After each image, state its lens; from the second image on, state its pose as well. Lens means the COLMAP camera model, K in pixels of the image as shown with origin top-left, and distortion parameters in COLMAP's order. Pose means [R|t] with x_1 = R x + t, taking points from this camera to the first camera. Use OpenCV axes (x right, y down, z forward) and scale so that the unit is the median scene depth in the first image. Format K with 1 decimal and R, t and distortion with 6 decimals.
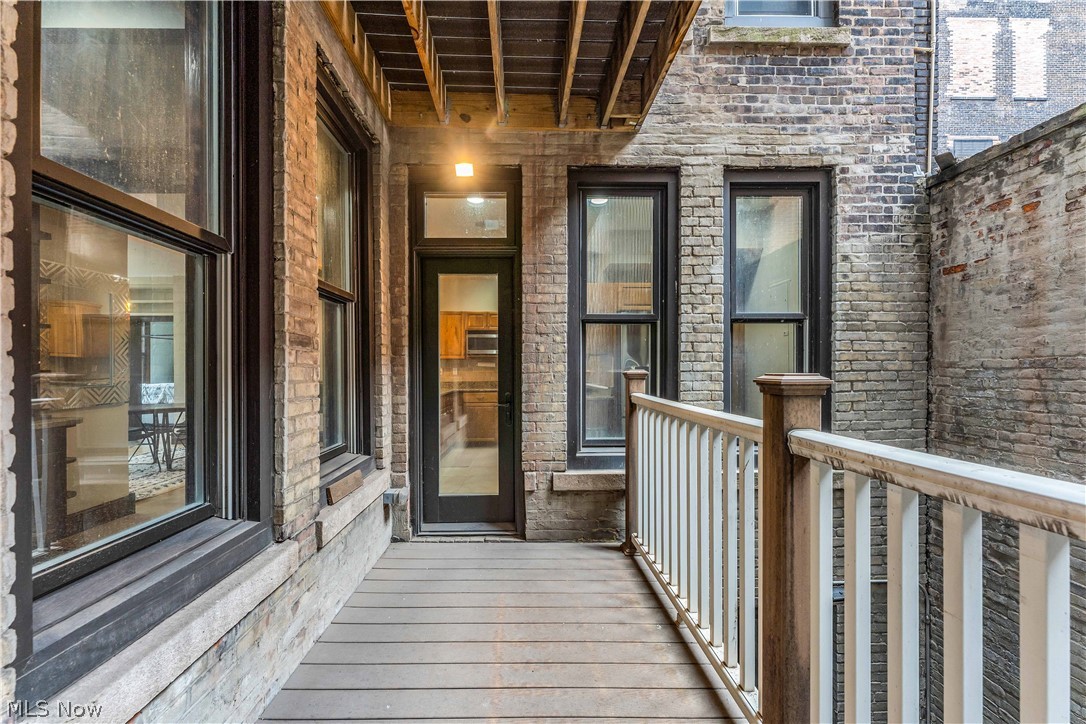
lens RADIAL K [[442.0, 0, 534.5], [0, 442.0, 367.2], [0, 0, 1]] dist [0.011024, -0.005790]
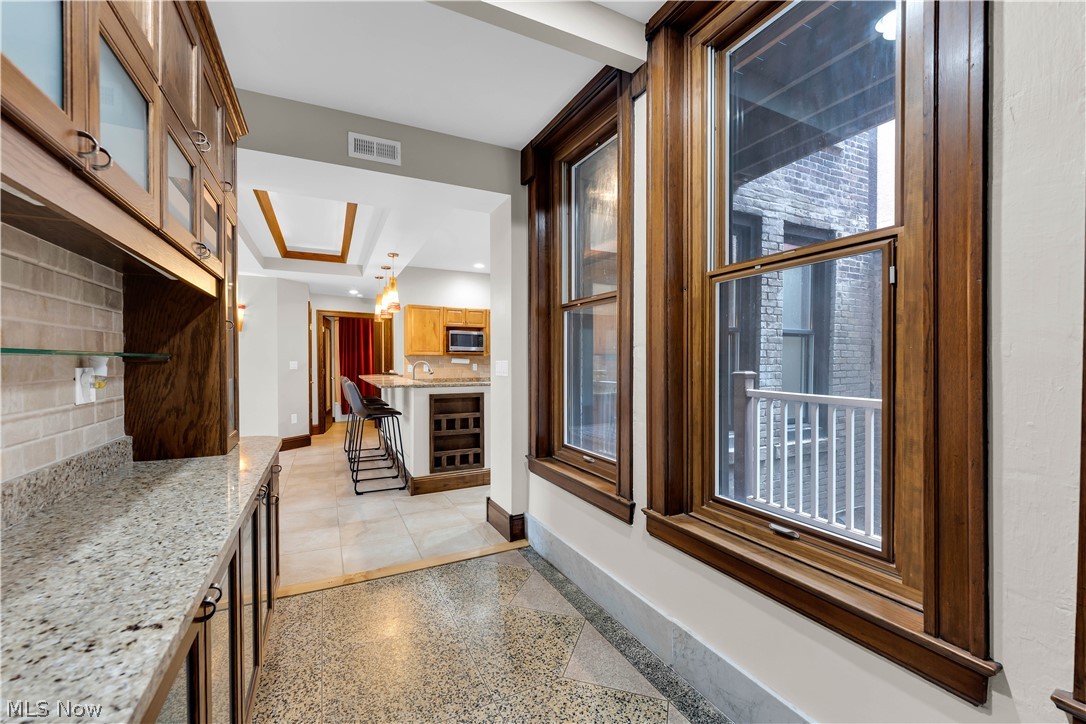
lens RADIAL K [[442.0, 0, 534.5], [0, 442.0, 367.2], [0, 0, 1]] dist [0.011024, -0.005790]
pose [[0.911666, -0.001814, 0.410928, -0.834105], [-0.005288, 0.999856, 0.016146, -0.021979], [-0.410898, -0.016893, 0.911525, 0.064144]]
